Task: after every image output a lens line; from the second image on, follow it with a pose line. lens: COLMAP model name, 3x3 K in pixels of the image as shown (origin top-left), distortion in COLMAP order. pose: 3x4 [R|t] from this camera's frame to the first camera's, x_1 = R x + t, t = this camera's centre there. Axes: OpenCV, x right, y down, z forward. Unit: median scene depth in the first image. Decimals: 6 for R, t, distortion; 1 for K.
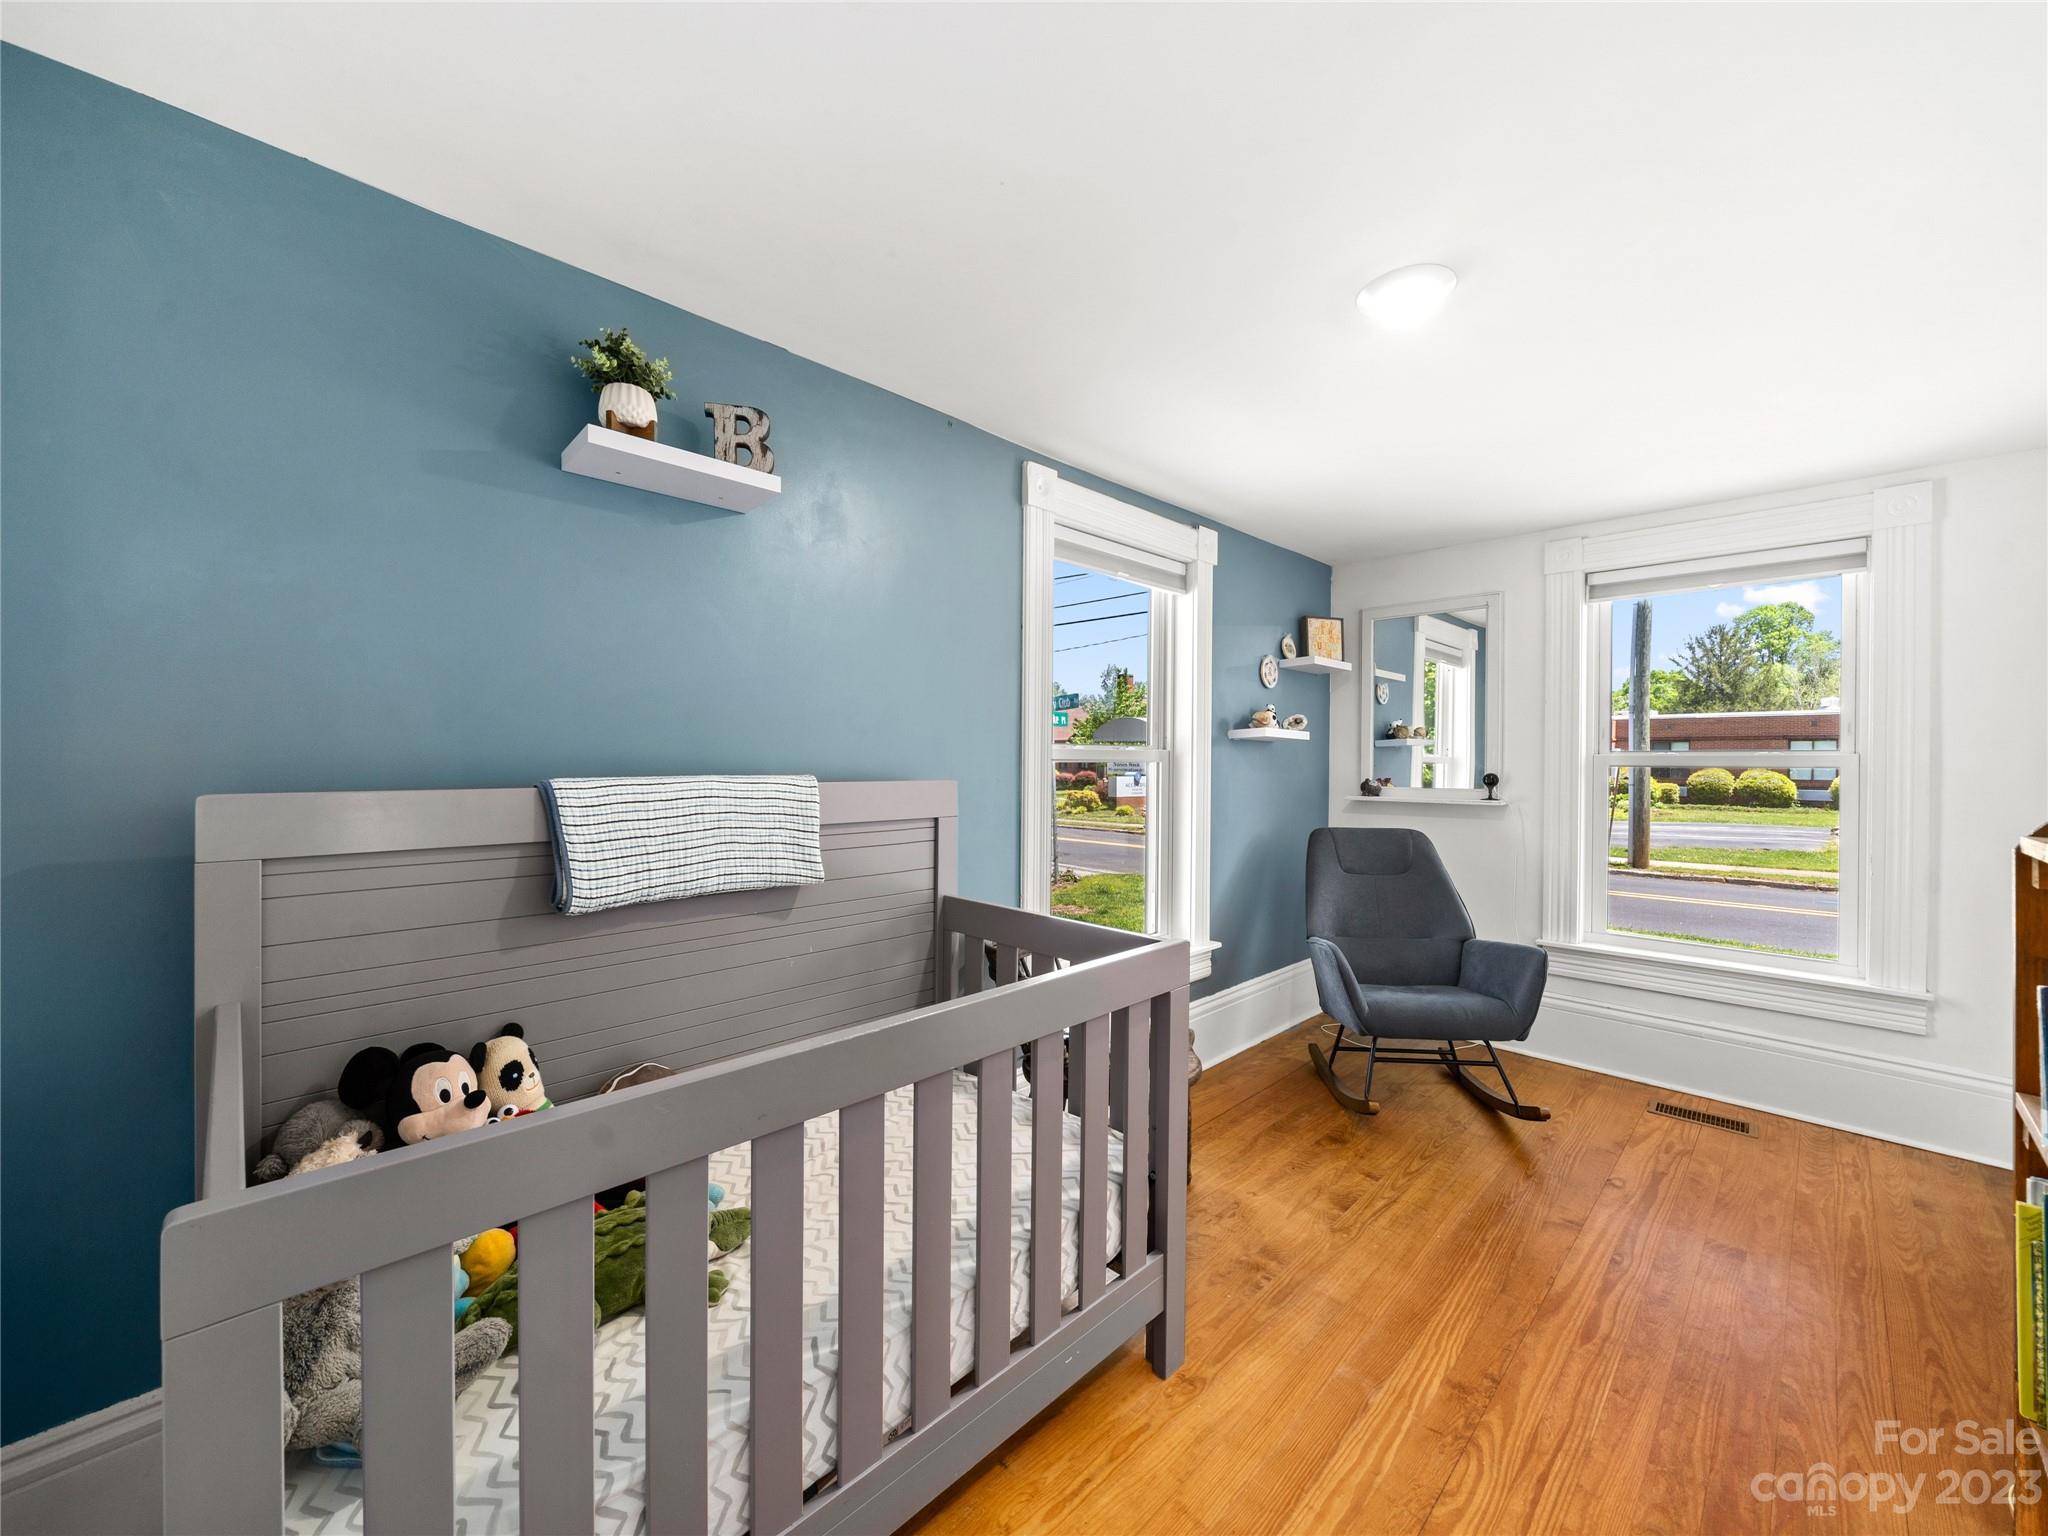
lens RADIAL K [[815.4, 0, 1024.0], [0, 815.4, 768.0], [0, 0, 1]] dist [0.000435, 0.000041]
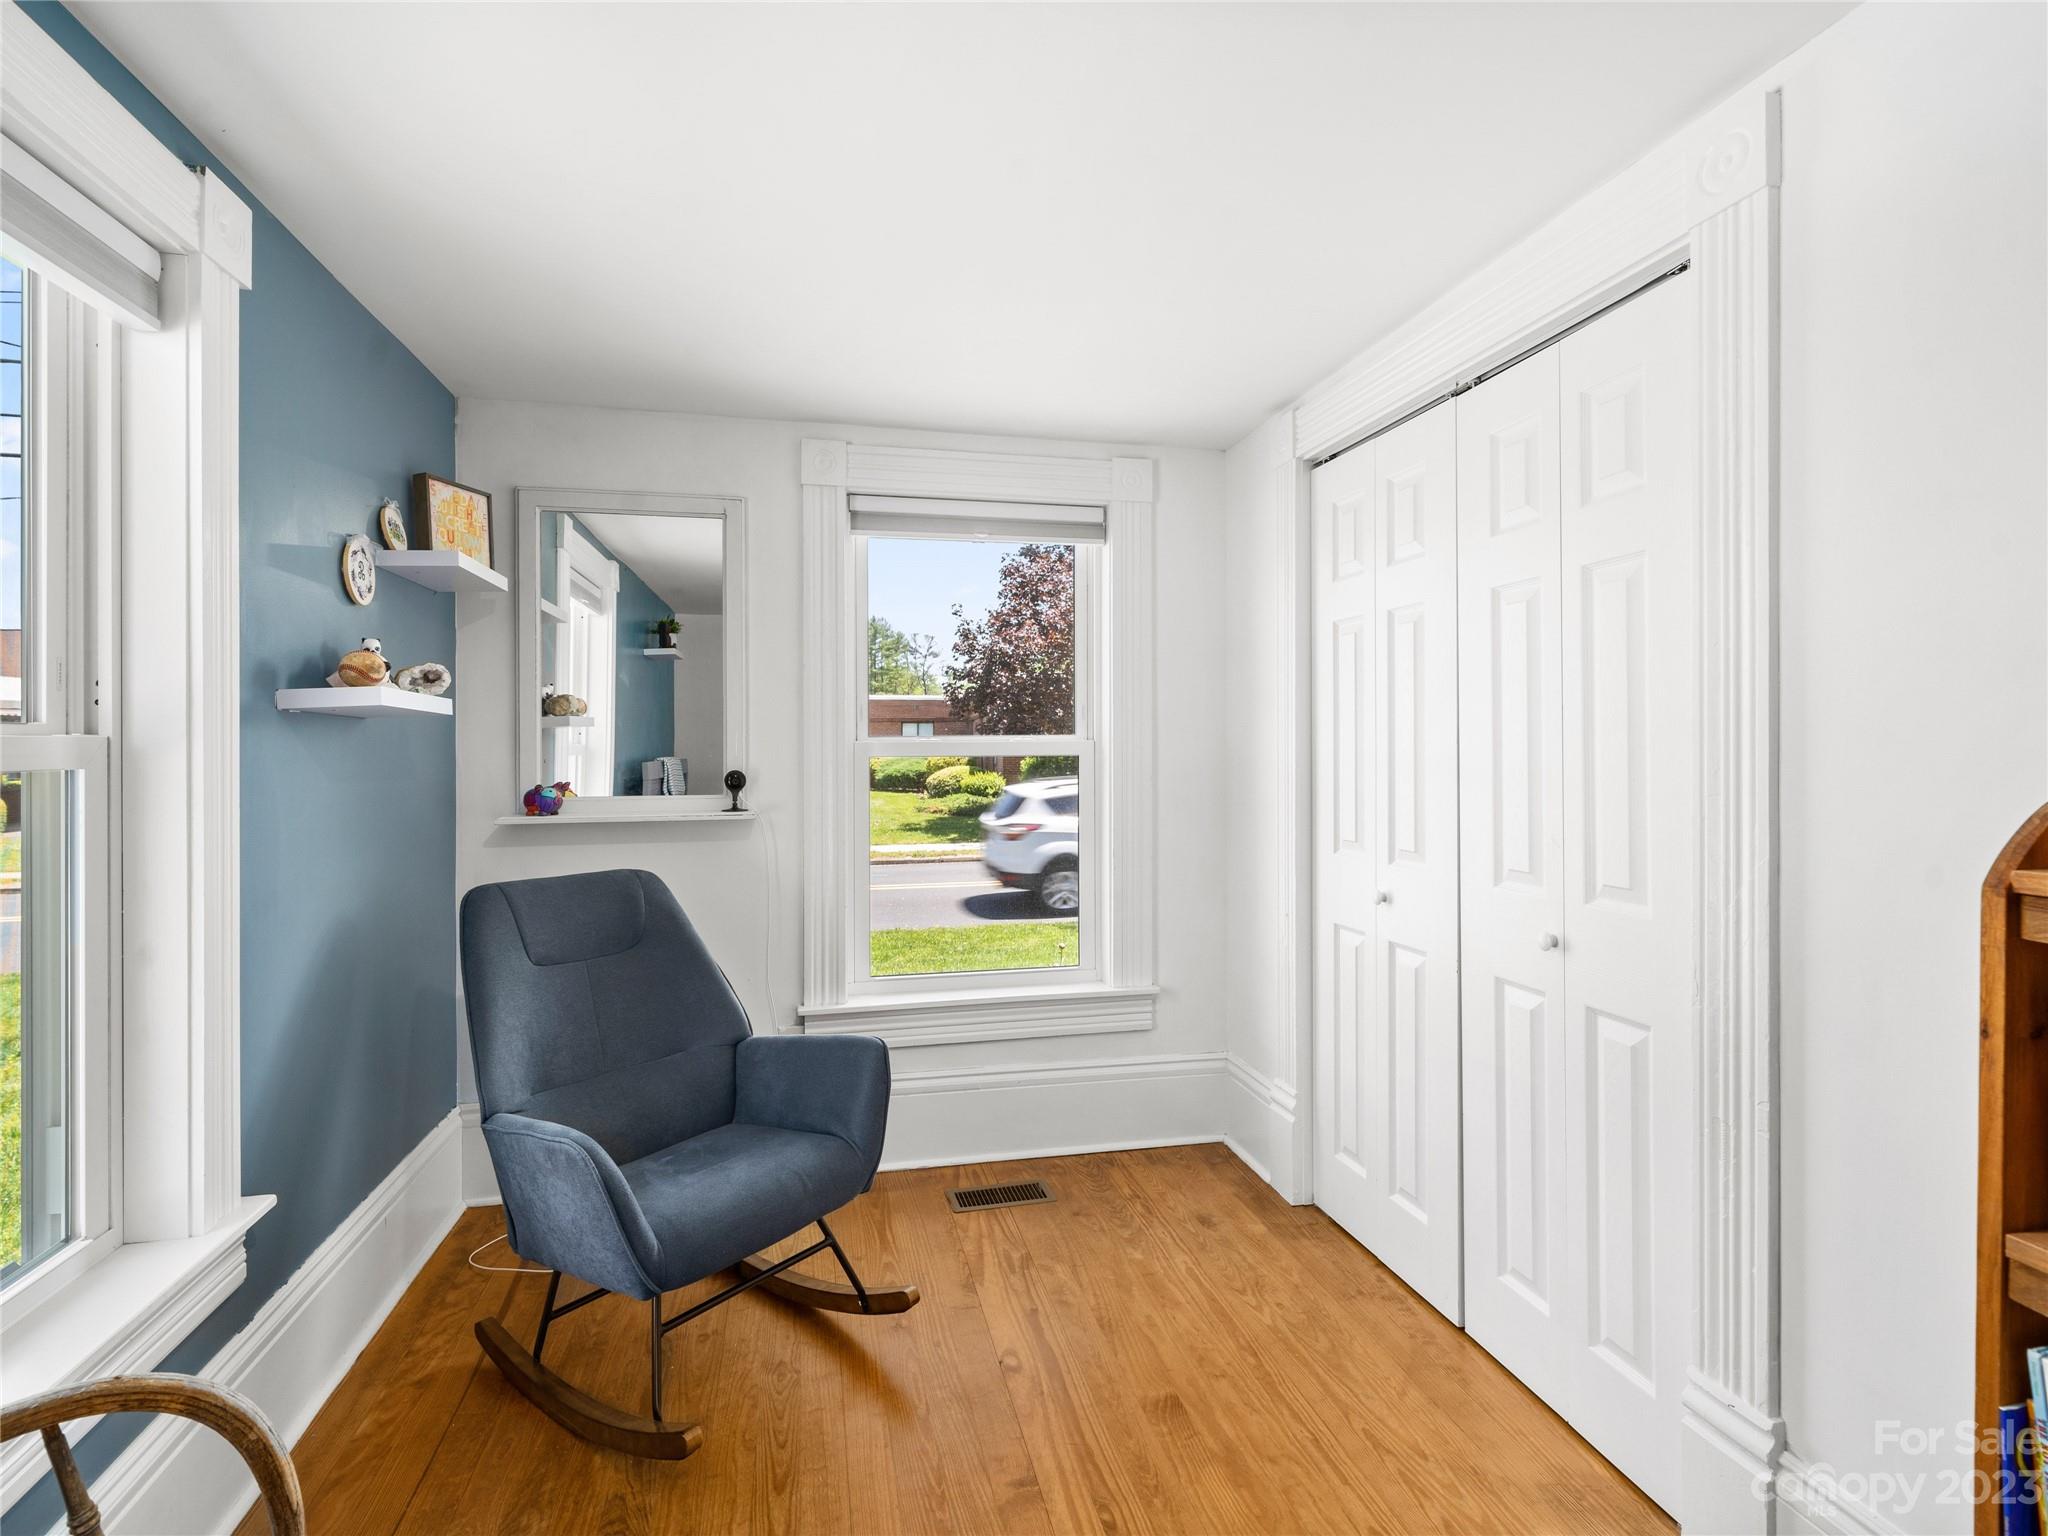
lens RADIAL K [[1008.2, 0, 1025.0], [0, 1008.2, 745.5], [0, 0, 1]] dist [0.004071, 0.001058]
pose [[0.532620, -0.008603, 0.846311, 0.008616], [0.015120, 0.999885, 0.000648, -0.011254], [-0.846219, 0.012451, 0.532689, 0.394085]]
